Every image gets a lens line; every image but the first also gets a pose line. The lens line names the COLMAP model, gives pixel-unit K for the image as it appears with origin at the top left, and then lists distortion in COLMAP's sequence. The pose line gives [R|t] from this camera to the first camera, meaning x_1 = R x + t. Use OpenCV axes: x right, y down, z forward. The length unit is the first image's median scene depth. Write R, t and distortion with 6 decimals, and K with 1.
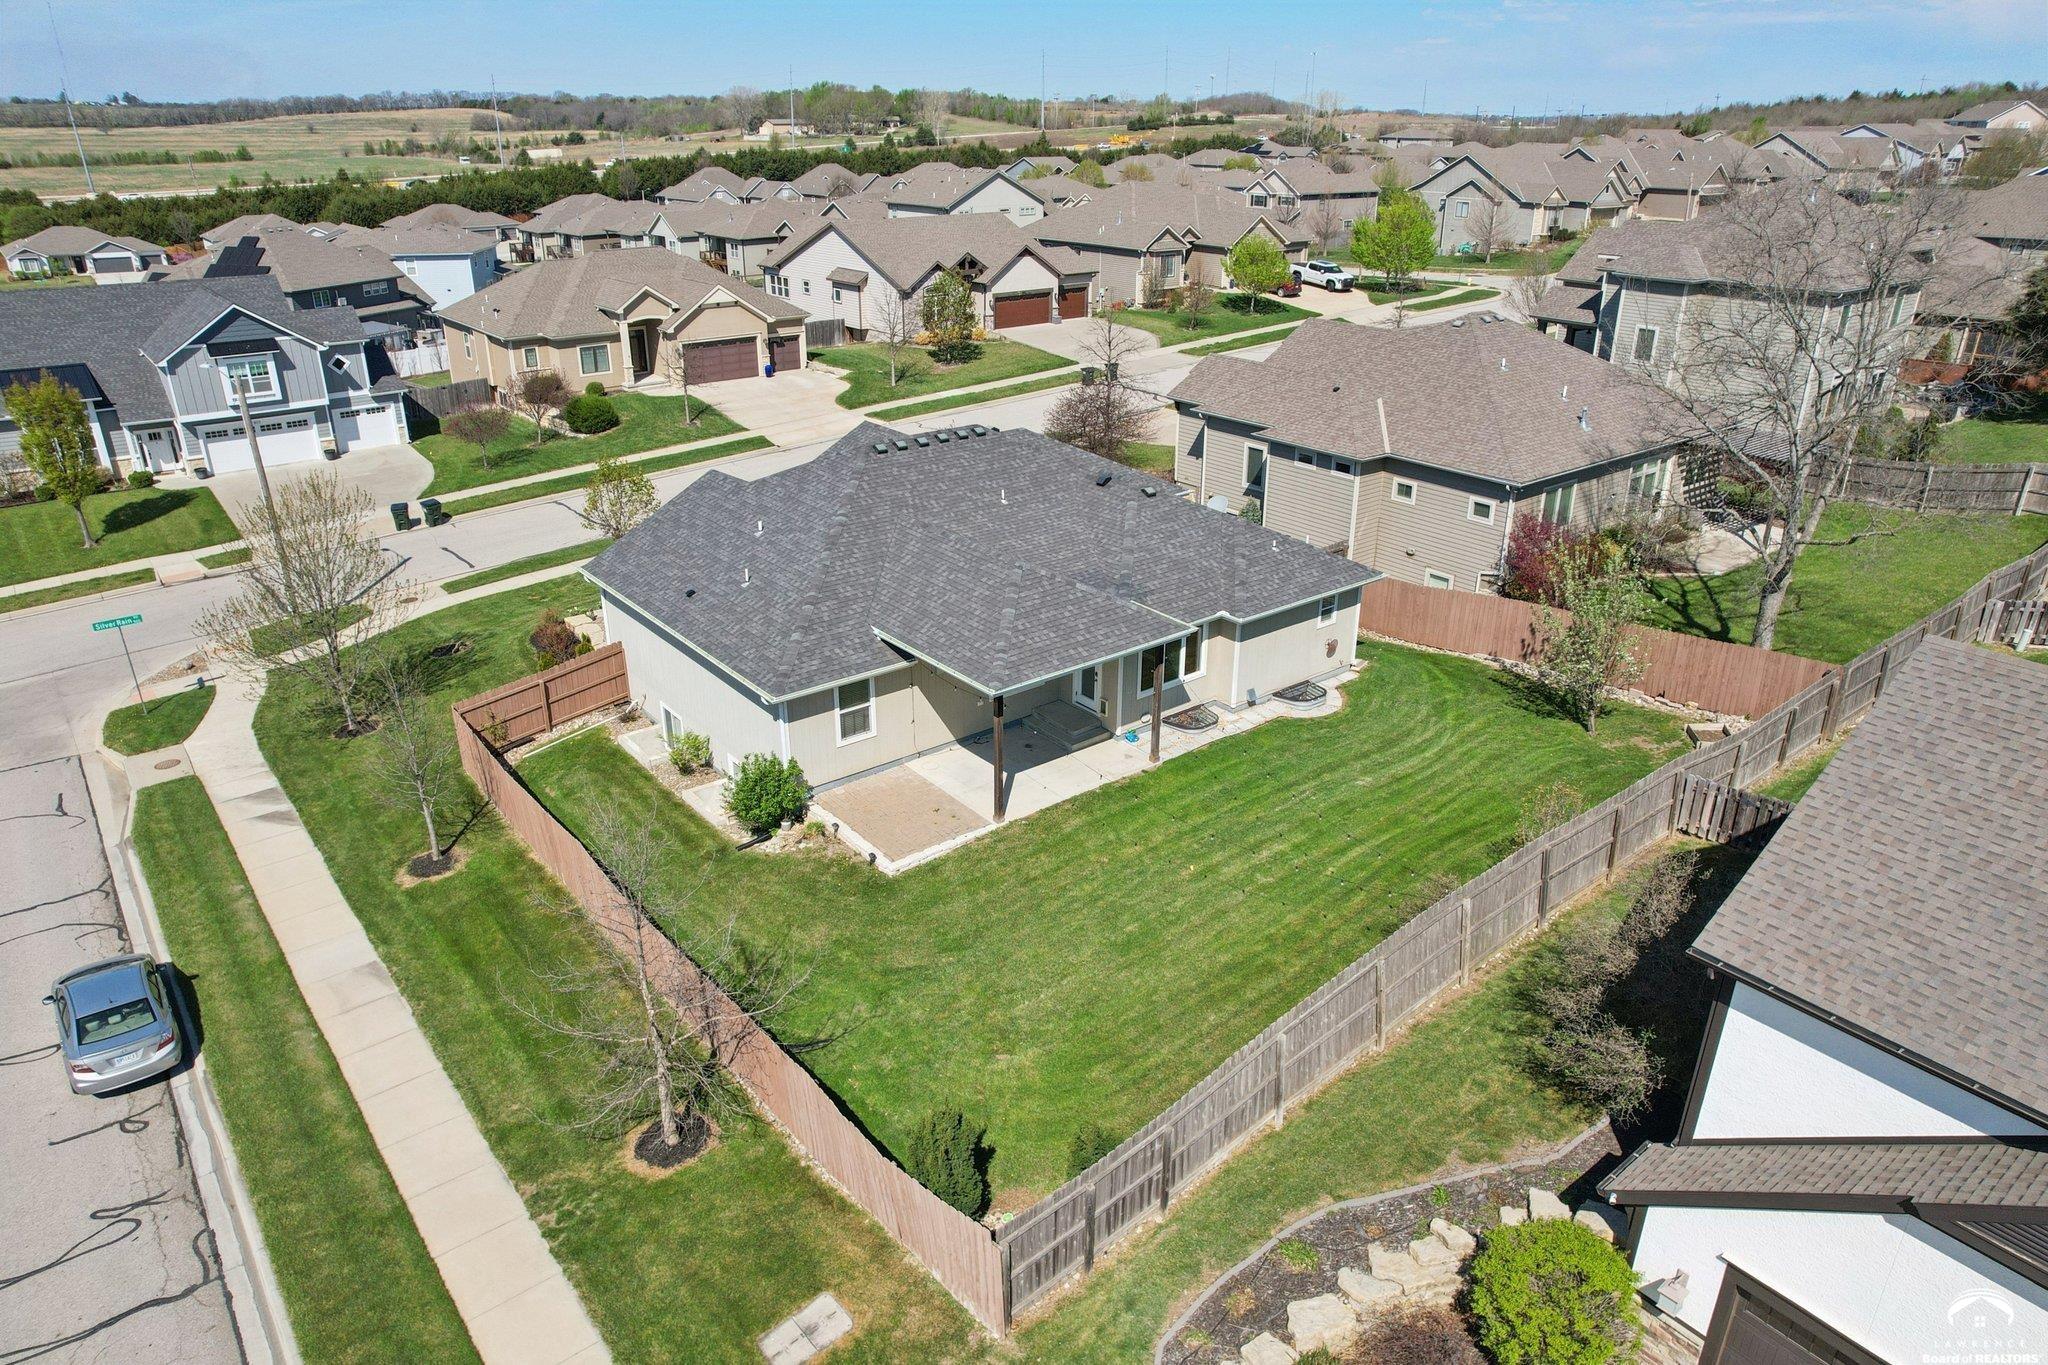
lens RADIAL K [[1326.7, 0, 1021.8], [0, 1326.7, 674.5], [0, 0, 1]] dist [-0.082572, 0.071806]
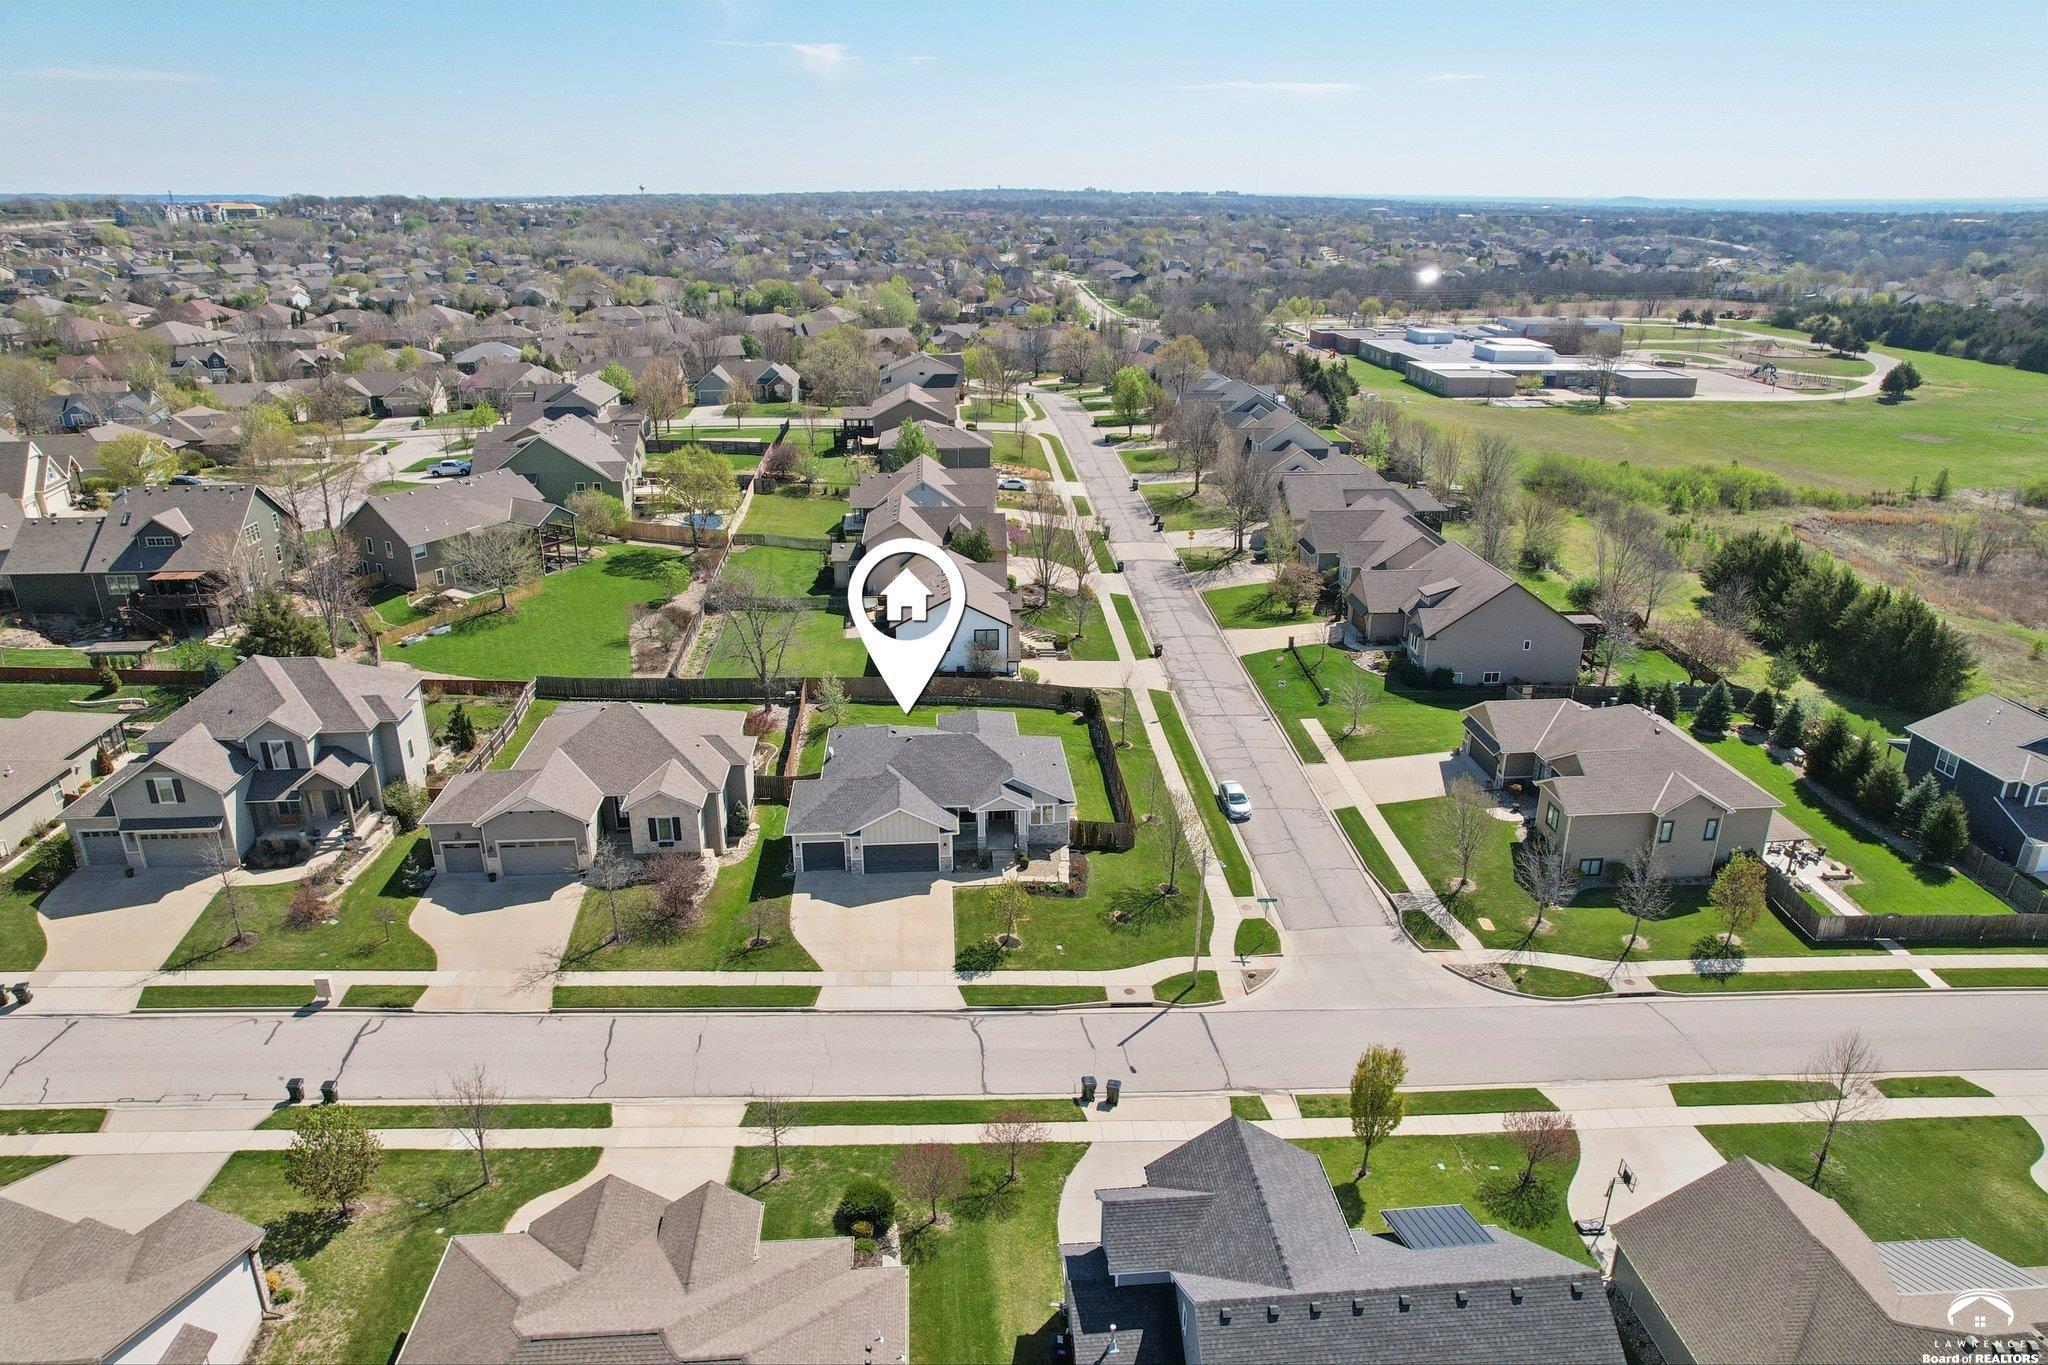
lens RADIAL K [[1312.7, 0, 1015.3], [0, 1312.7, 685.2], [0, 0, 1]] dist [-0.071783, 0.062131]
pose [[-0.828441, -0.203422, 0.521829, -1.134180], [0.217036, 0.742311, 0.633932, -1.395697], [-0.516315, 0.638431, -0.570811, 1.787909]]
